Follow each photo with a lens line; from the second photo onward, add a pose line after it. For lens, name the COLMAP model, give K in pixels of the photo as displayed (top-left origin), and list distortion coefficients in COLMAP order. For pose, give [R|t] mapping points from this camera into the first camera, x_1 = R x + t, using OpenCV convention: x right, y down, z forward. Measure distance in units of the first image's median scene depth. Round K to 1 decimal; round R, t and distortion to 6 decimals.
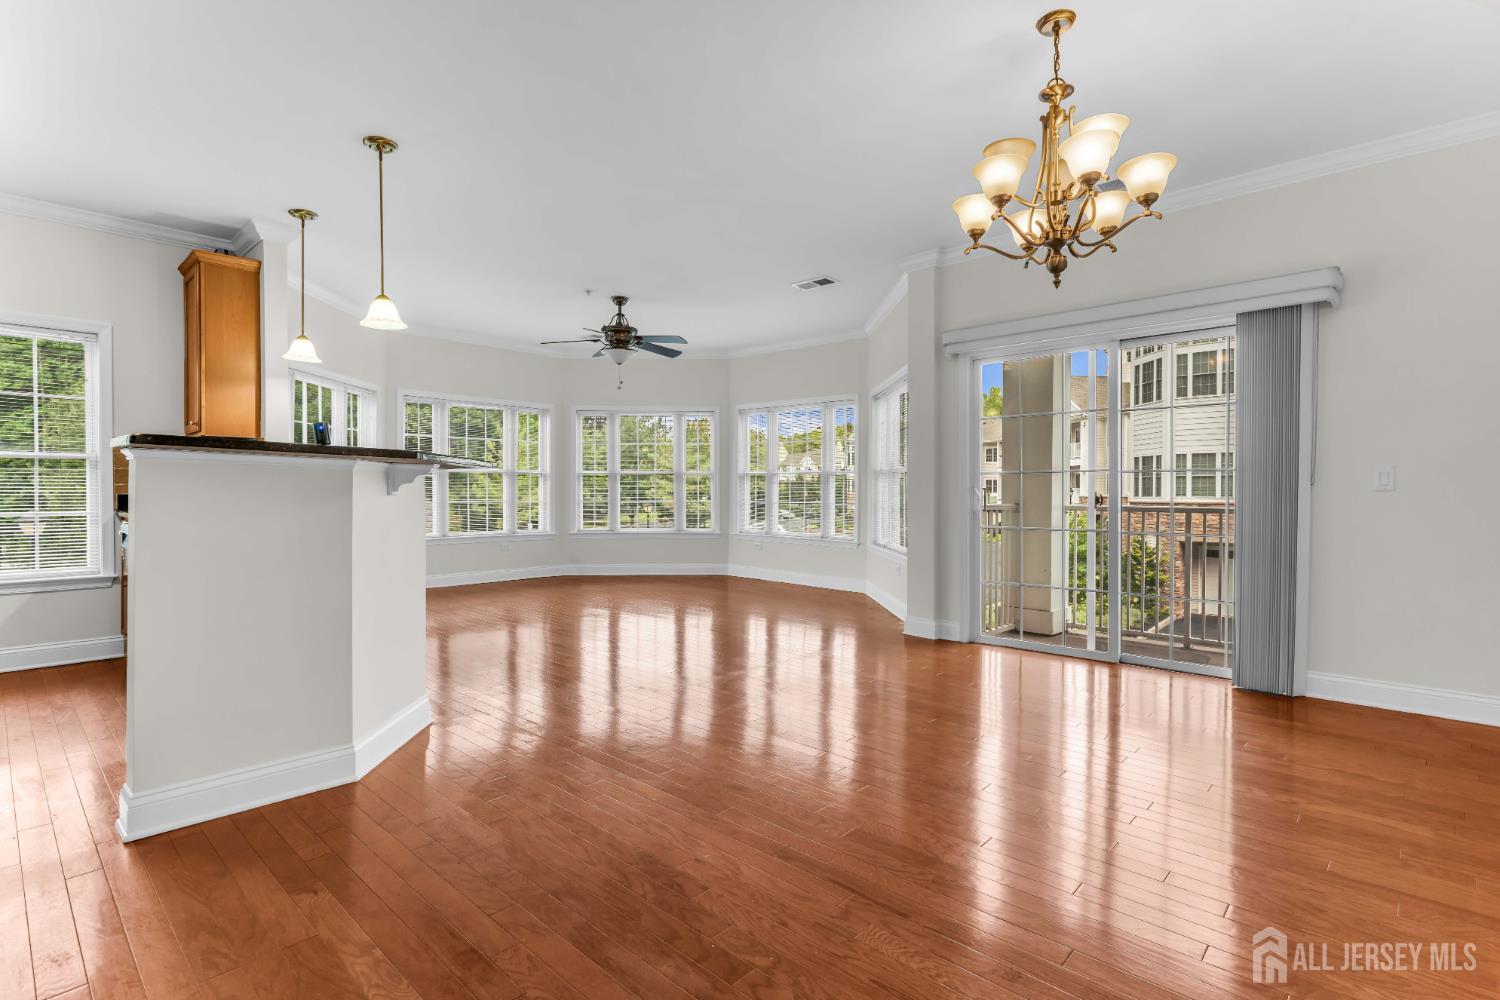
lens RADIAL K [[719.3, 0, 742.9], [0, 719.3, 495.4], [0, 0, 1]] dist [-0.001986, 0.000350]
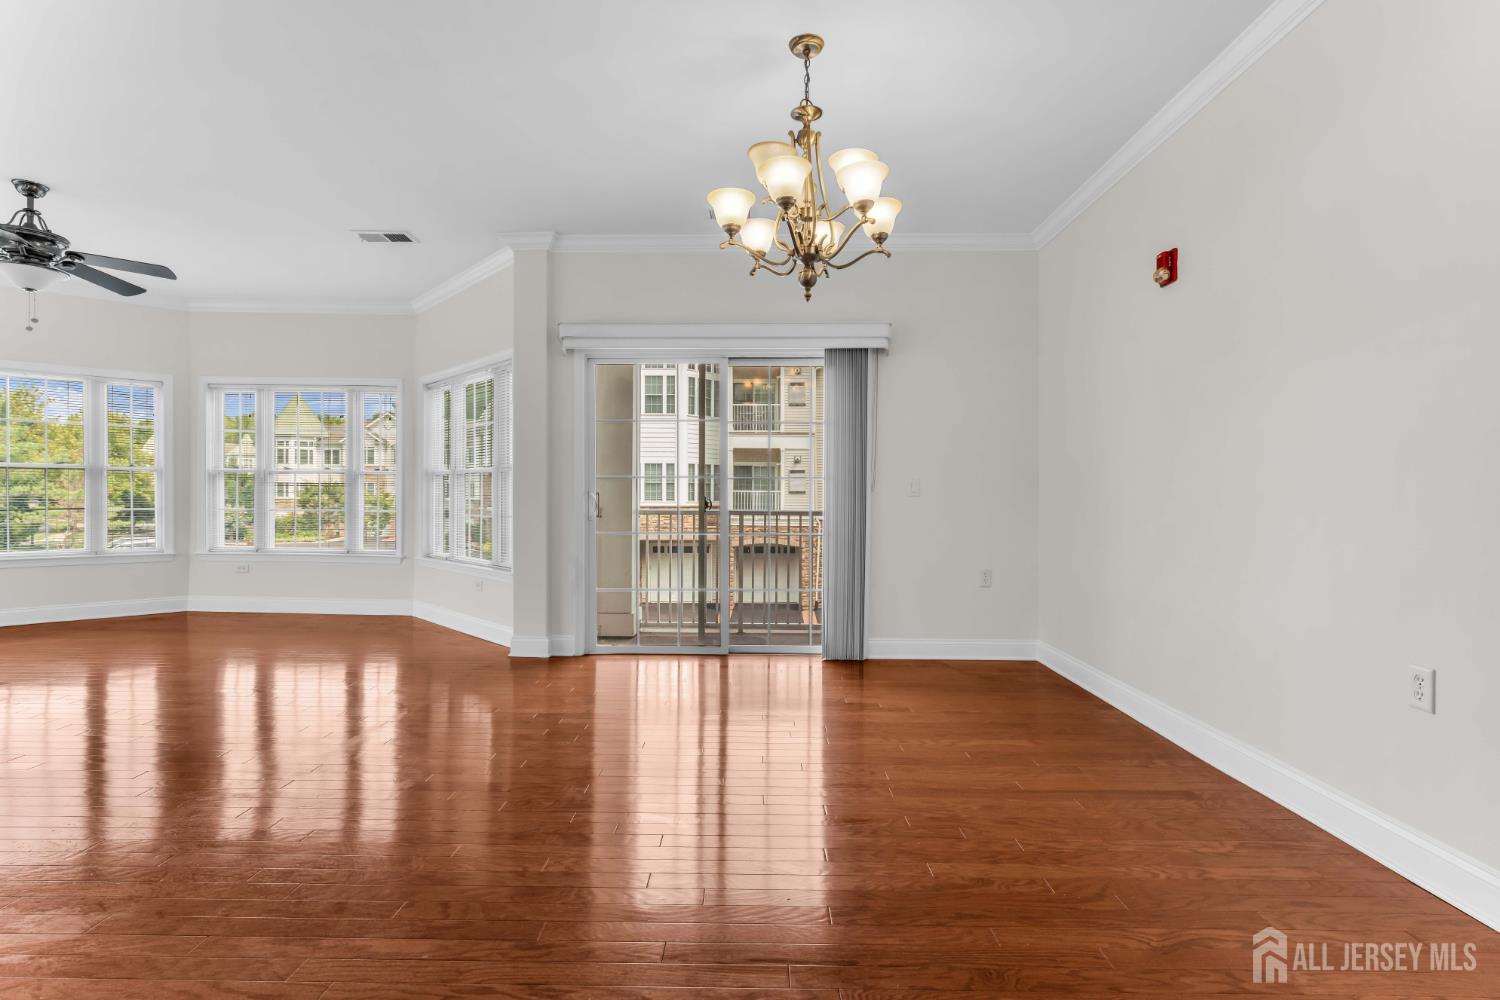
lens RADIAL K [[726.6, 0, 759.5], [0, 726.6, 495.0], [0, 0, 1]] dist [0.000126, 0.000109]
pose [[0.736147, 0.002819, 0.676816, -0.142676], [0.001424, 0.999983, -0.005714, -0.000709], [-0.676820, 0.005170, 0.736130, 0.119621]]
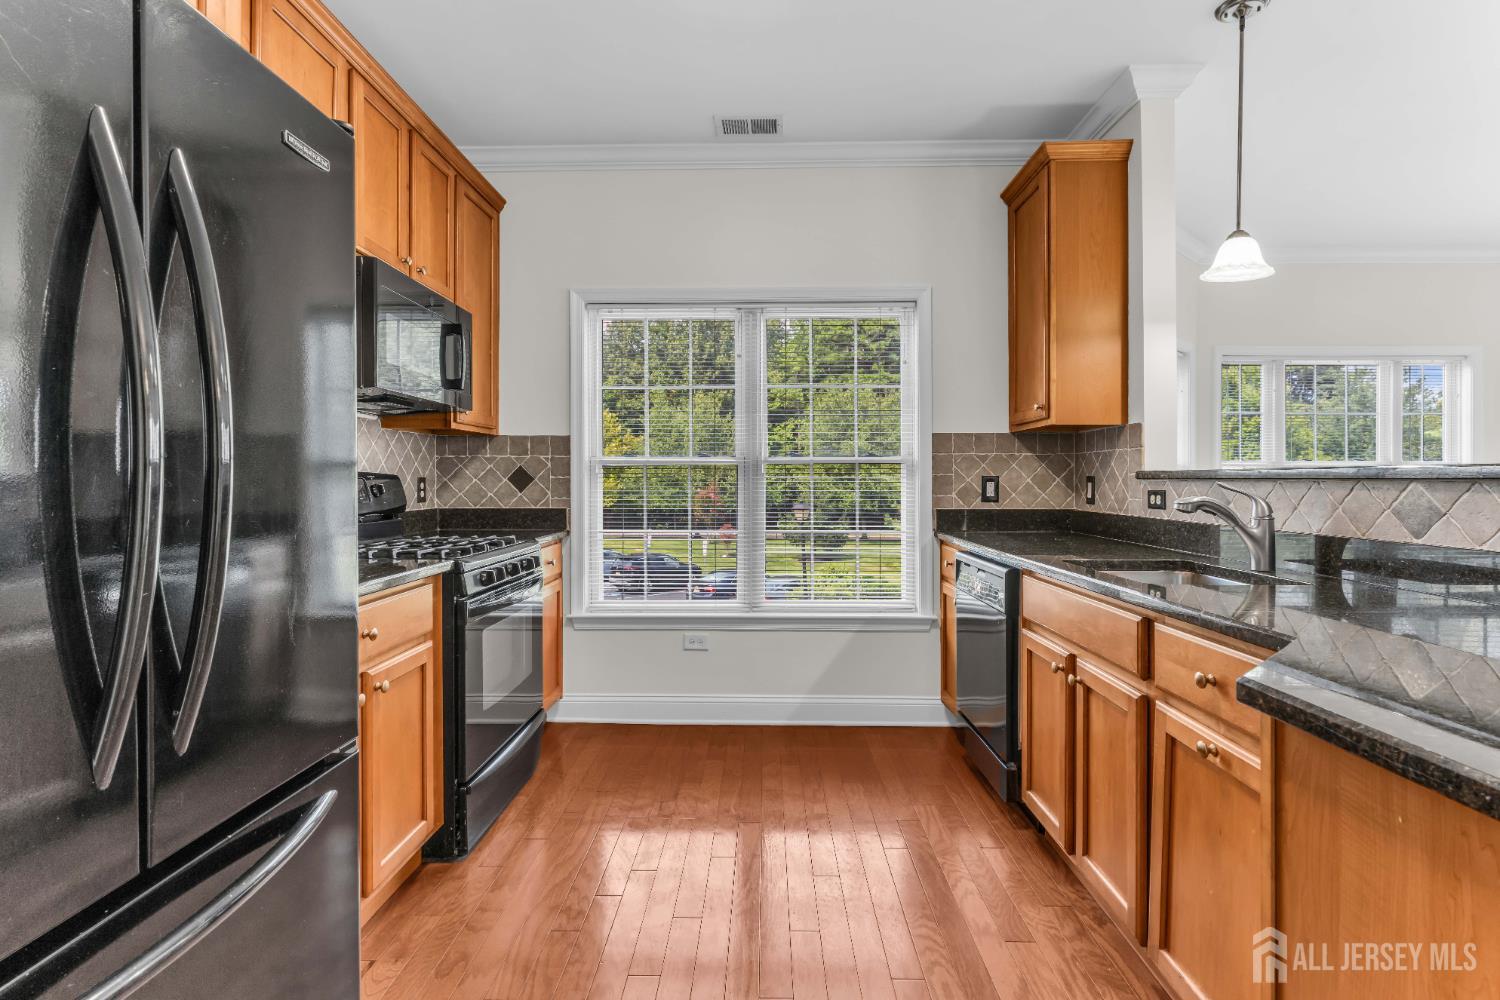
lens RADIAL K [[723.4, 0, 757.8], [0, 723.4, 483.7], [0, 0, 1]] dist [0.000692, -0.000175]
pose [[0.673844, 0.002688, -0.738869, -0.348588], [-0.003994, 0.999992, -0.000005, -0.022374], [0.738863, 0.002954, 0.673850, 0.279434]]
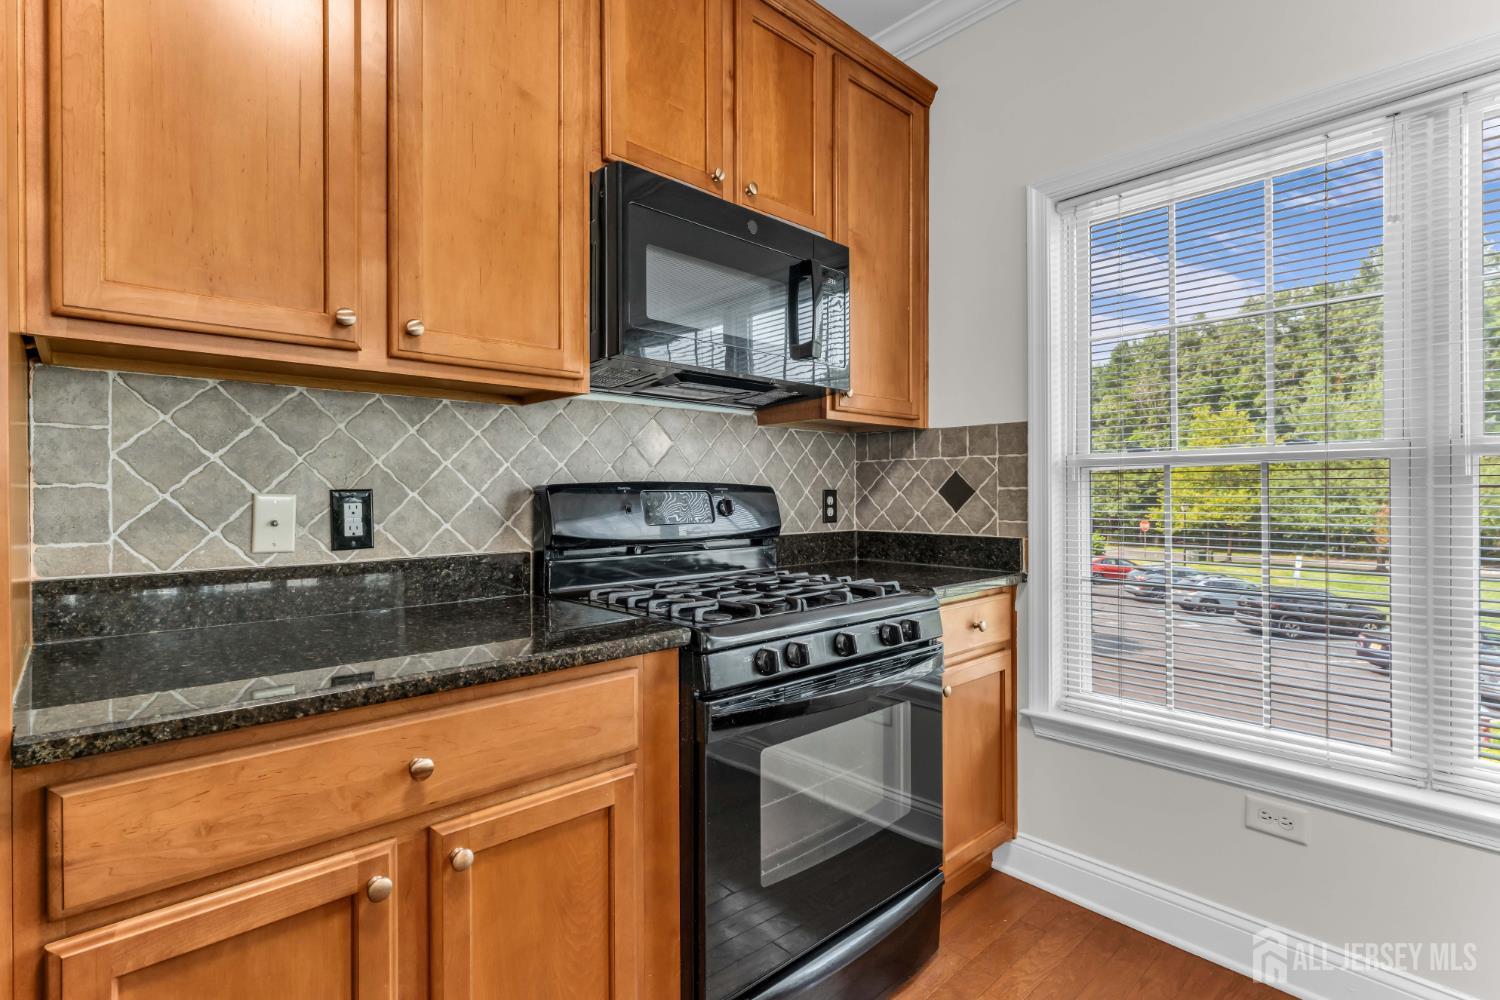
lens RADIAL K [[719.3, 0, 742.9], [0, 719.3, 495.4], [0, 0, 1]] dist [-0.001986, 0.000350]
pose [[-0.075246, 0.002008, -0.997163, -0.520965], [-0.004083, 0.999989, 0.002322, -0.023748], [0.997157, 0.004246, -0.075237, 0.455340]]
